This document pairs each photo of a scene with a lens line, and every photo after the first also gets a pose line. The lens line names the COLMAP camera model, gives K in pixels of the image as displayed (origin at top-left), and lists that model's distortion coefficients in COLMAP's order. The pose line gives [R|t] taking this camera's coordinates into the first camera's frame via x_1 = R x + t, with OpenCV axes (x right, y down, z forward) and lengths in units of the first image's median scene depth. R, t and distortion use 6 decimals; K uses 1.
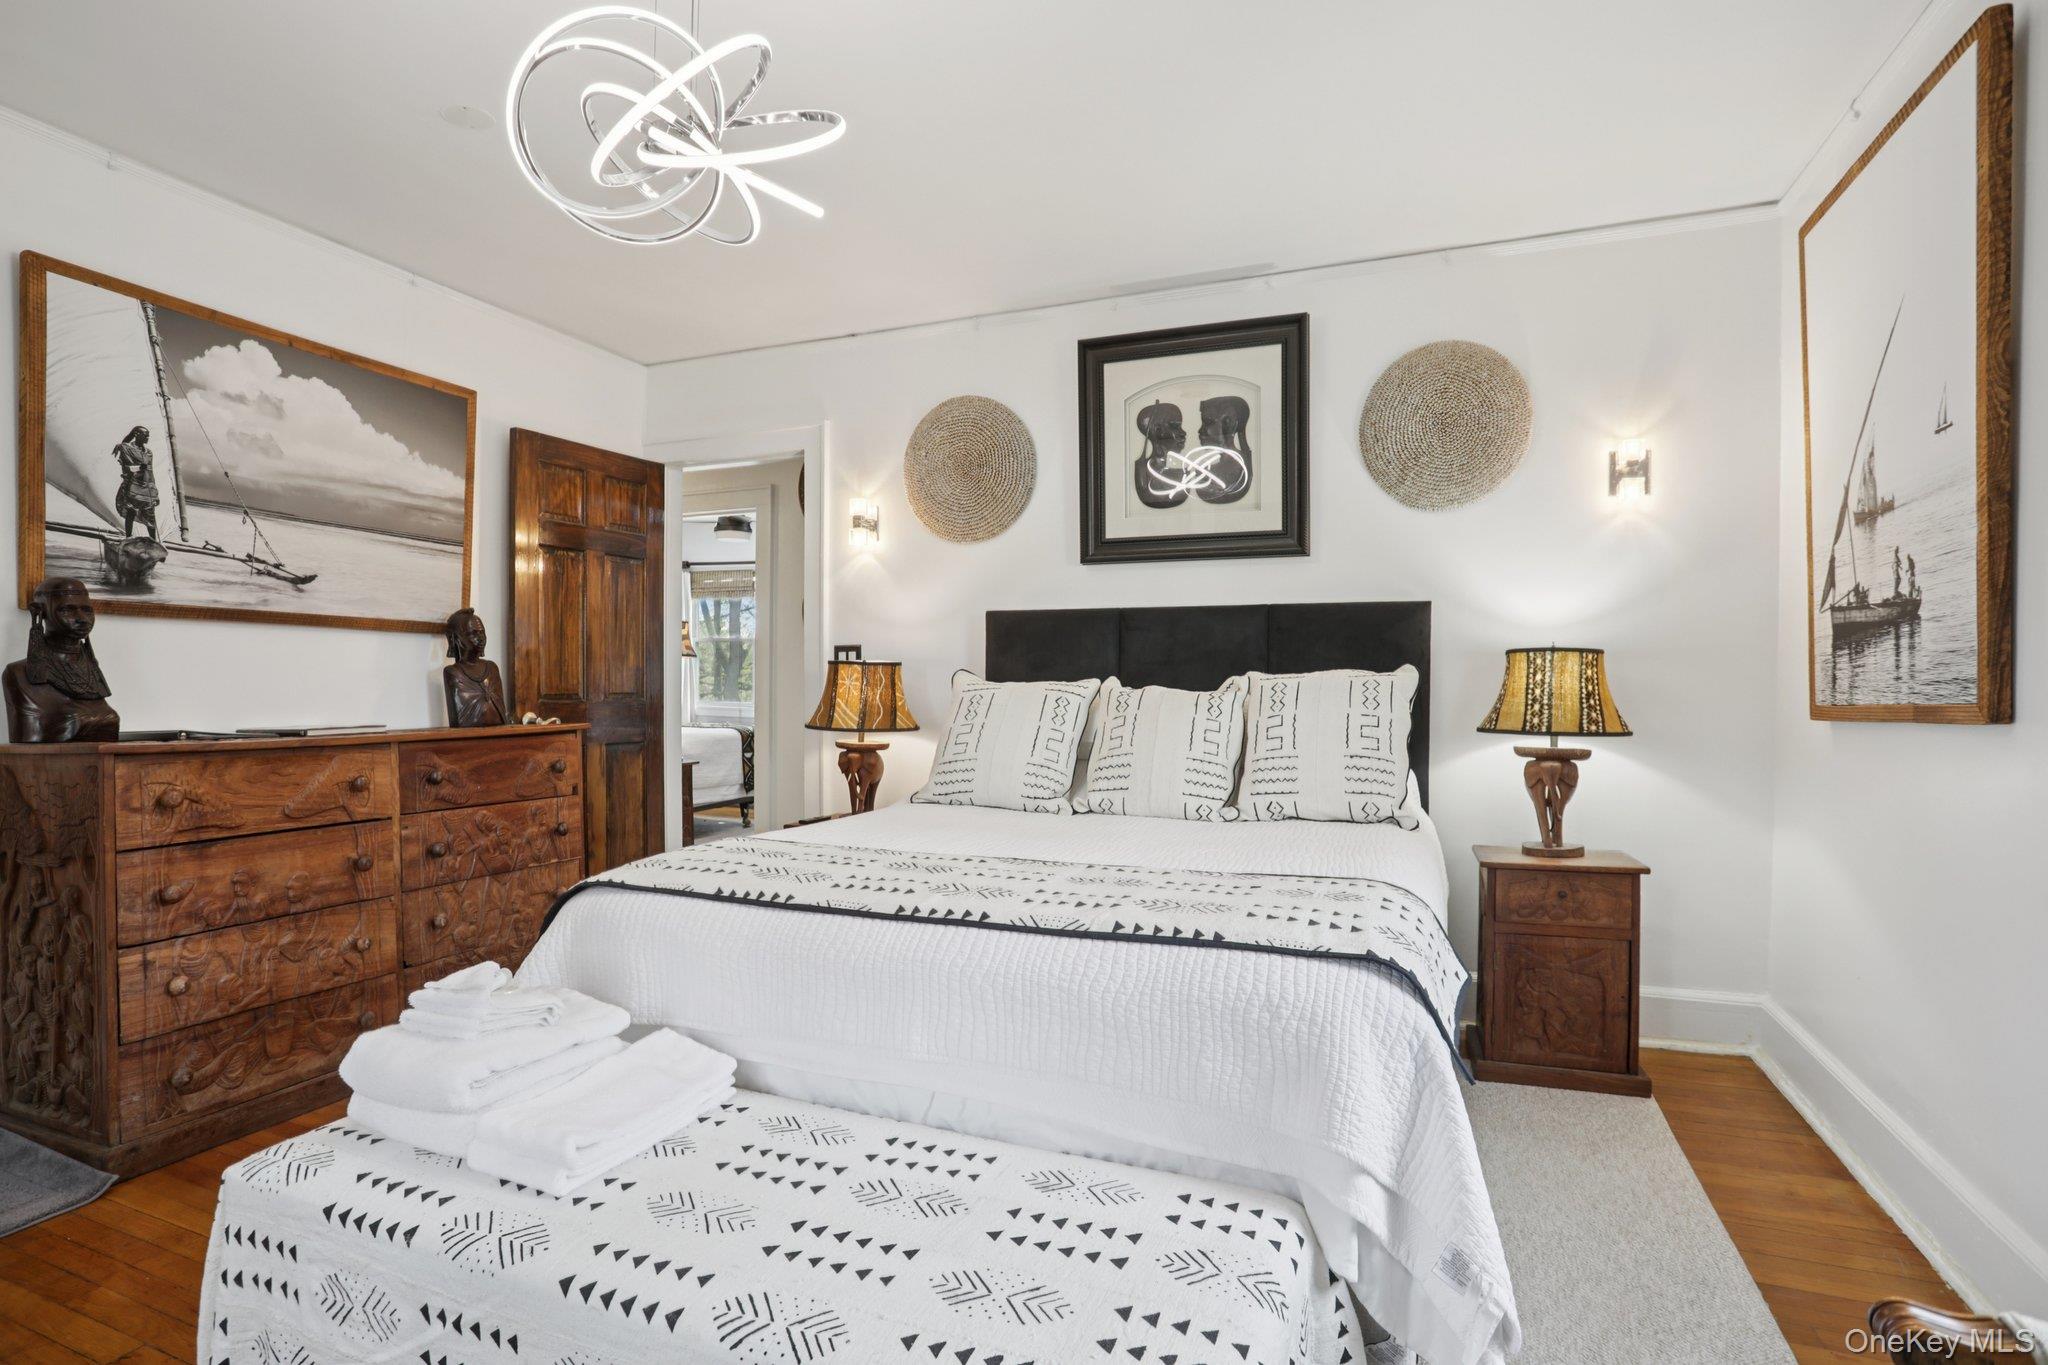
lens RADIAL K [[1036.6, 0, 1005.5], [0, 1036.6, 715.8], [0, 0, 1]] dist [-0.057849, 0.031171]
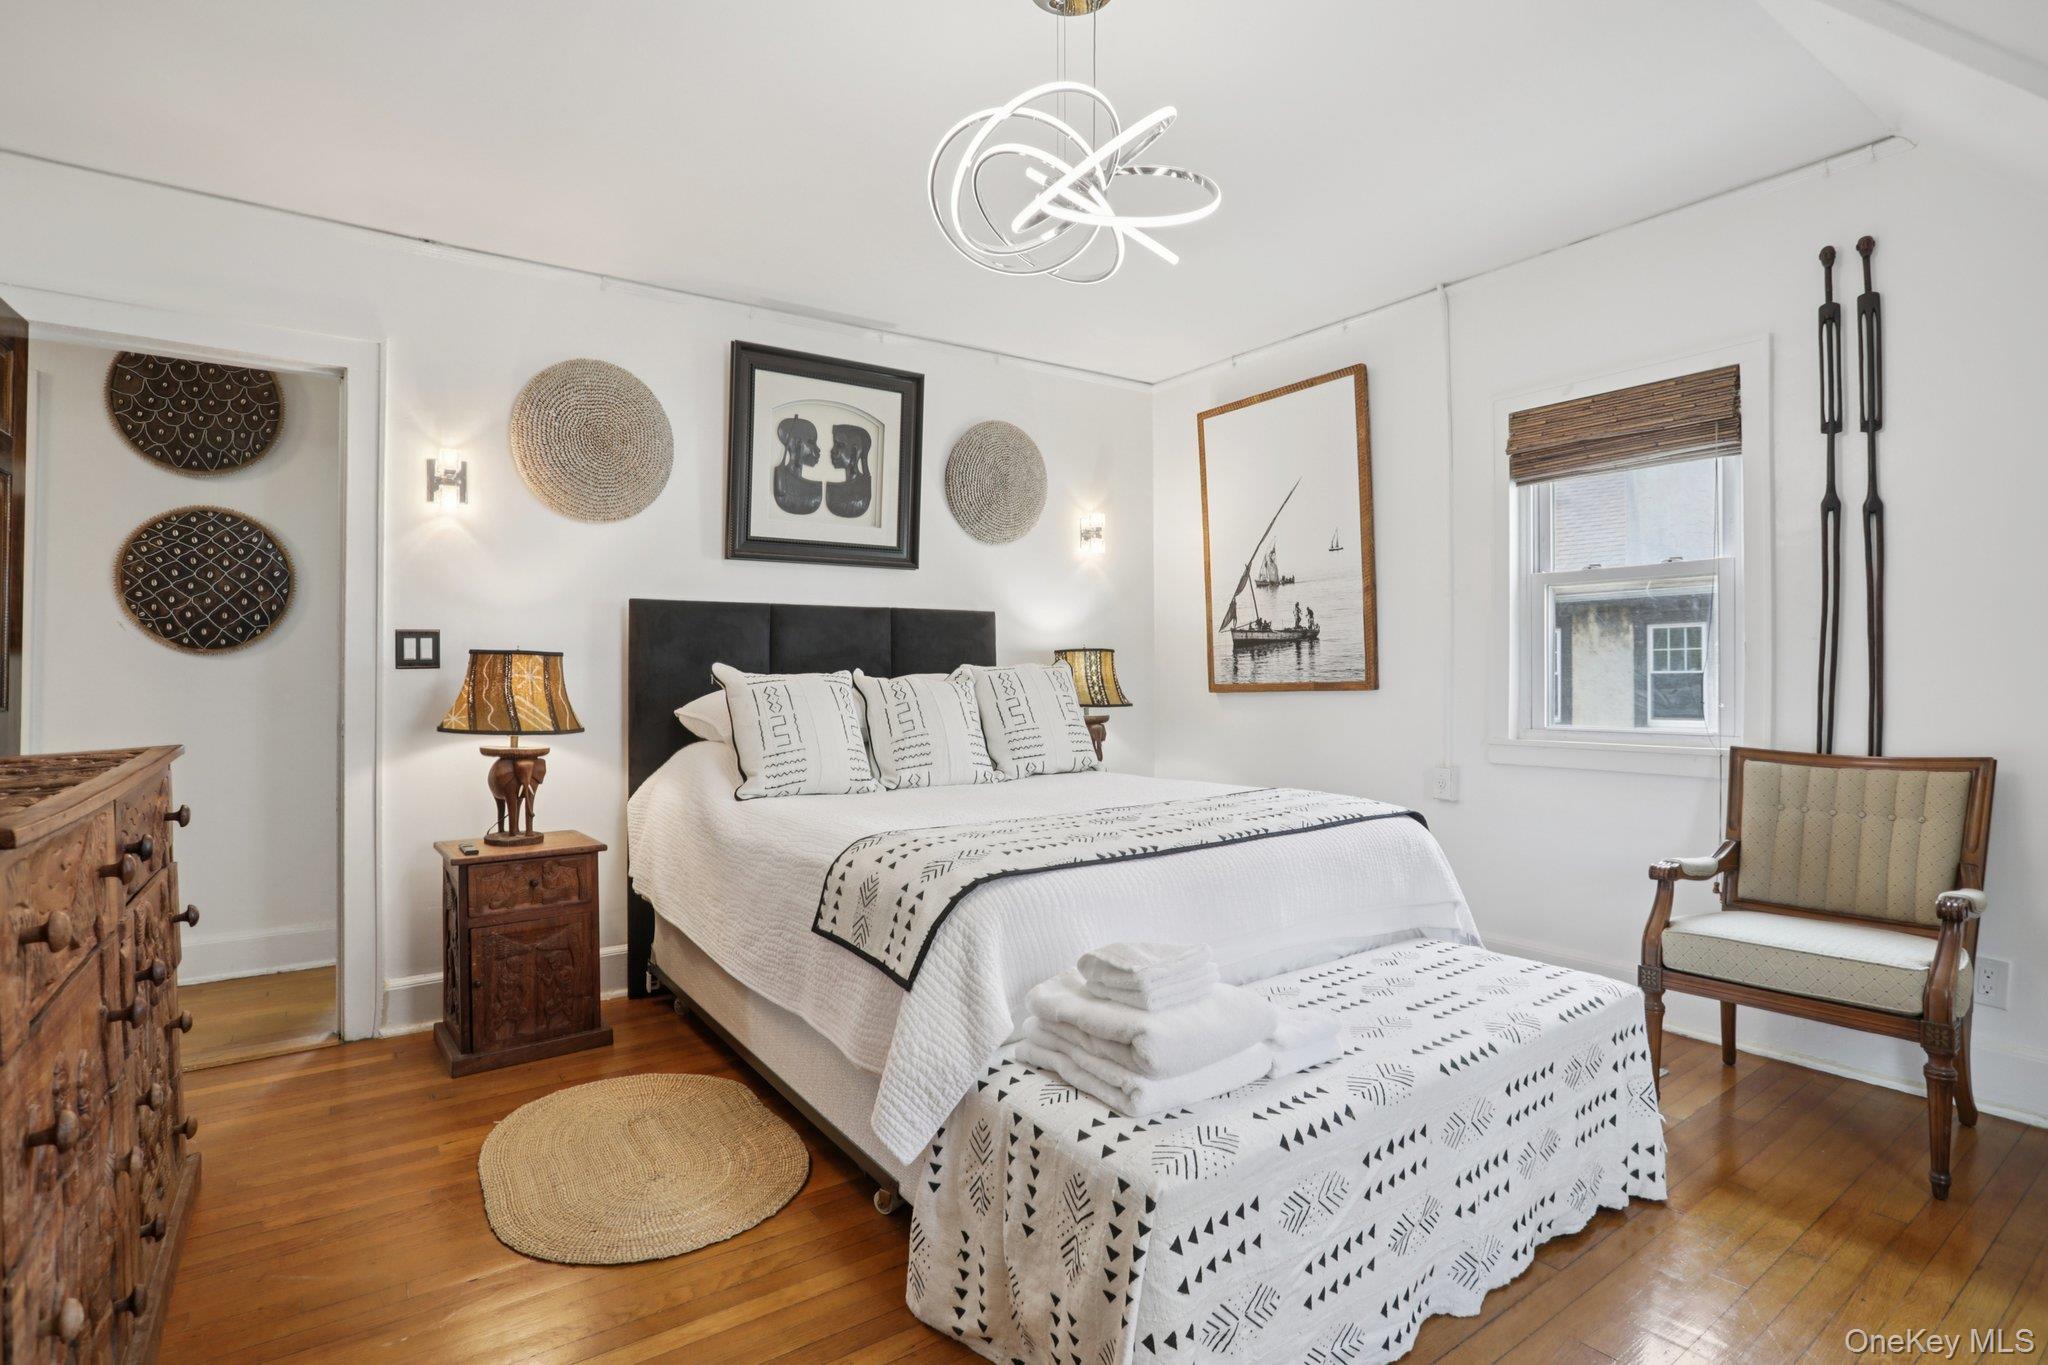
lens RADIAL K [[1036.6, 0, 1036.6], [0, 1036.6, 692.1], [0, 0, 1]] dist [-0.057849, 0.031171]
pose [[0.529423, -0.015351, 0.848219, -0.806230], [0.035645, 0.999356, -0.004161, -0.001369], [-0.847609, 0.032438, 0.529629, 0.278353]]
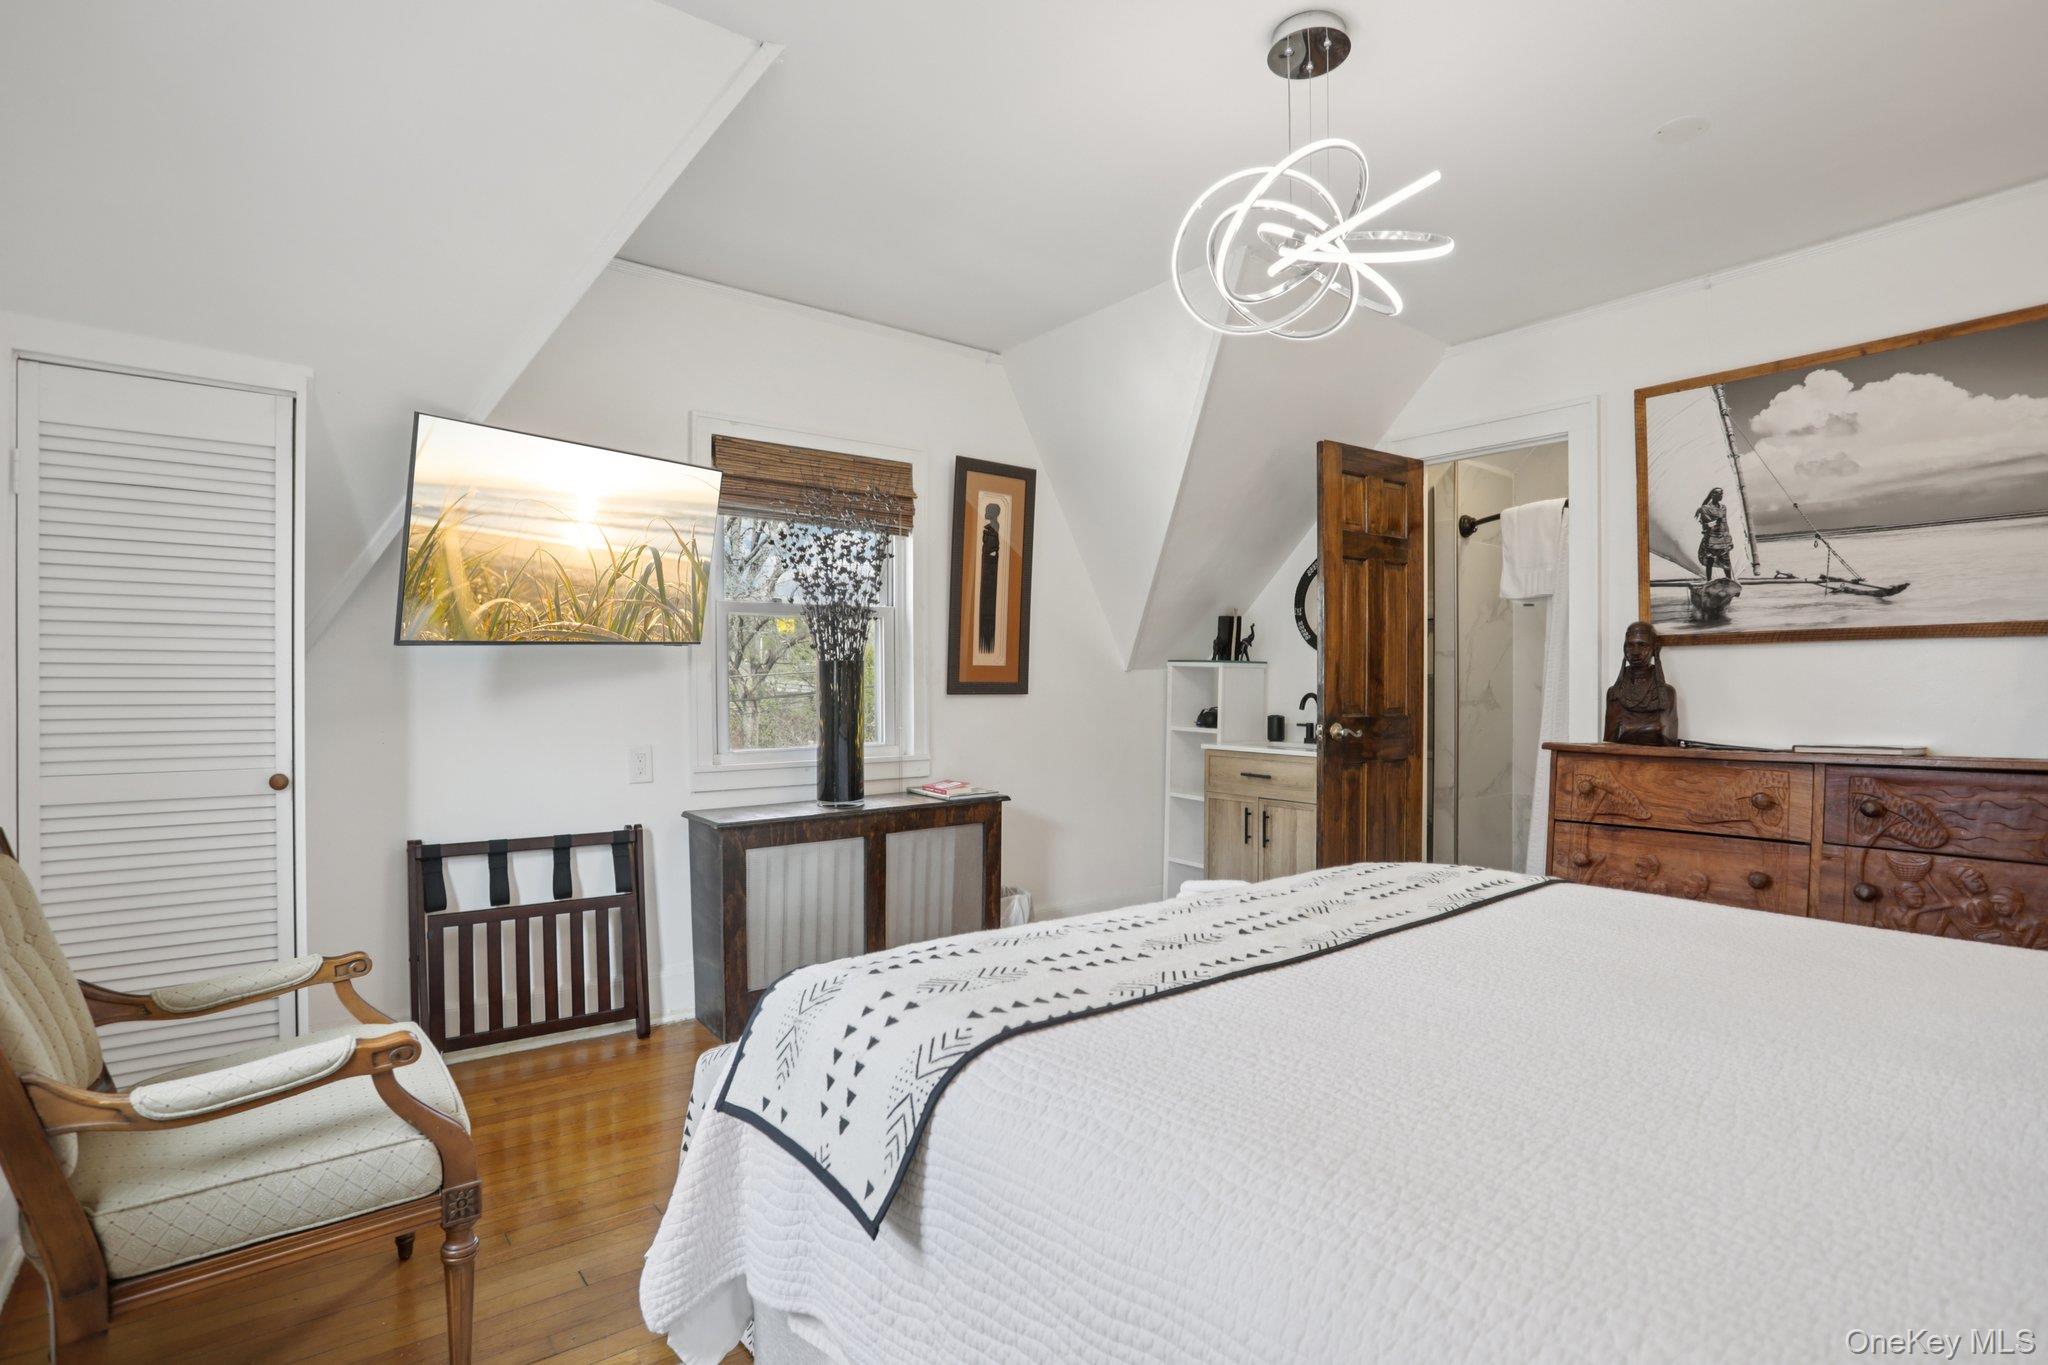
lens RADIAL K [[1036.6, 0, 1026.7], [0, 1036.6, 678.0], [0, 0, 1]] dist [-0.057849, 0.031171]
pose [[-0.493992, -0.026783, -0.869054, 0.568767], [-0.034375, 0.999346, -0.011259, -0.016373], [0.868787, 0.024312, -0.494589, 0.842258]]
